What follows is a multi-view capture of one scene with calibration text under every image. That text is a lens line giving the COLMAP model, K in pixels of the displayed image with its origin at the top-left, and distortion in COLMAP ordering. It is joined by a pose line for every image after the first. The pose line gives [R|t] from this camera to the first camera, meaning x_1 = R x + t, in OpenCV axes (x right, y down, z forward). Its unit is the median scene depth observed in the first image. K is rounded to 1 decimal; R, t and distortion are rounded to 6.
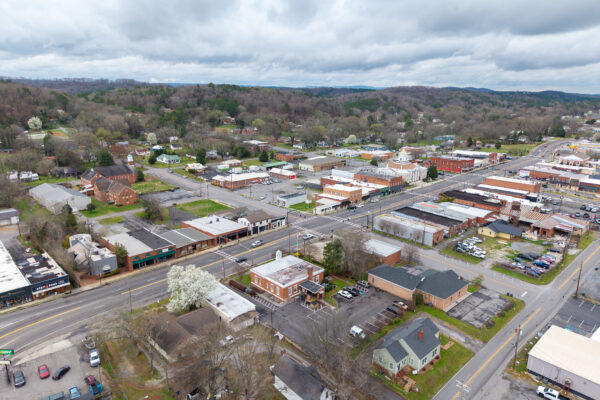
lens RADIAL K [[397.8, 0, 300.0], [0, 397.8, 200.0], [0, 0, 1]] dist [0.101183, -0.175067]
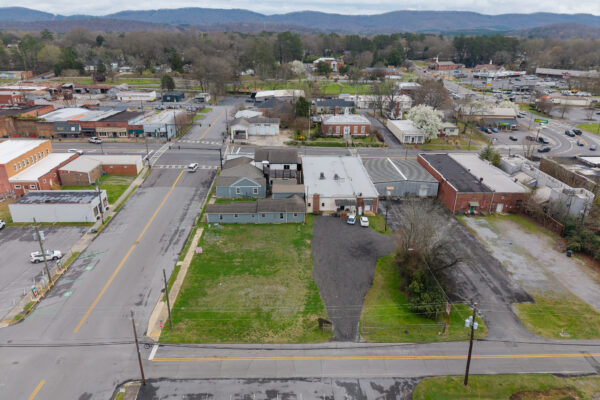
lens RADIAL K [[399.0, 0, 298.4], [0, 399.0, 201.2], [0, 0, 1]] dist [0.049714, -0.062543]
pose [[-0.747710, -0.269439, 0.606904, -0.408304], [0.153963, 0.818724, 0.553161, -0.177426], [-0.645930, 0.507045, -0.570684, 1.060124]]
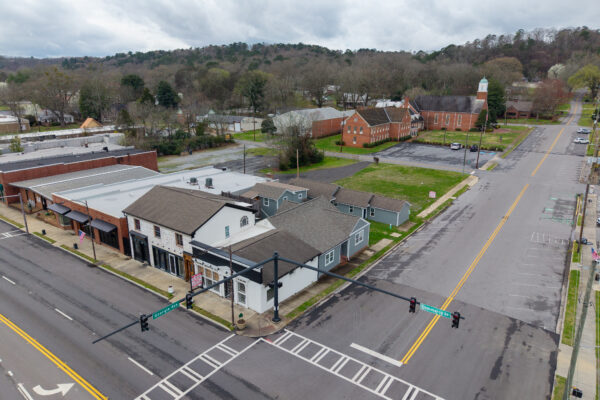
lens RADIAL K [[399.0, 0, 298.4], [0, 399.0, 201.2], [0, 0, 1]] dist [0.049714, -0.062543]
pose [[0.175181, 0.284845, -0.942430, 0.099635], [-0.257250, 0.937222, 0.235453, -0.026691], [0.950334, 0.201194, 0.237460, 0.783355]]
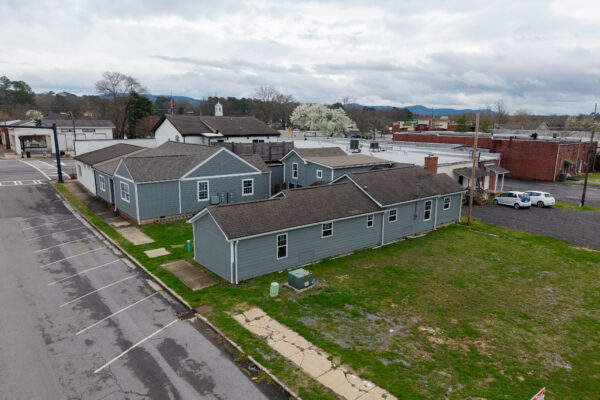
lens RADIAL K [[399.0, 0, 298.4], [0, 399.0, 201.2], [0, 0, 1]] dist [0.049714, -0.062543]
pose [[-0.996623, -0.032909, 0.075227, -0.149760], [0.003461, 0.898519, 0.438920, -0.024122], [-0.082037, 0.437698, -0.895371, 0.980752]]
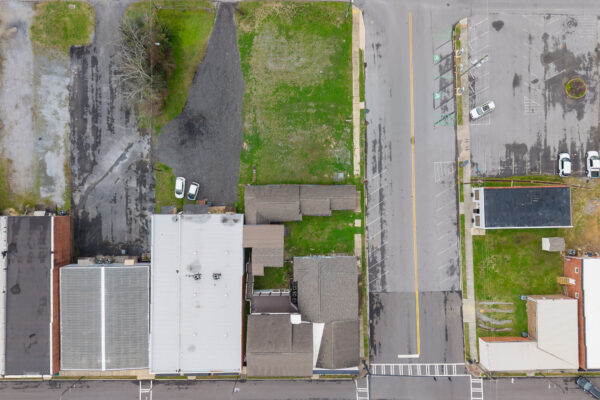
lens RADIAL K [[399.0, 0, 298.4], [0, 399.0, 201.2], [0, 0, 1]] dist [0.049714, -0.062543]
pose [[0.729087, 0.684420, 0.000809, -0.156134], [-0.184706, 0.195622, 0.963128, -0.285700], [0.659026, -0.702354, 0.269042, 0.787015]]
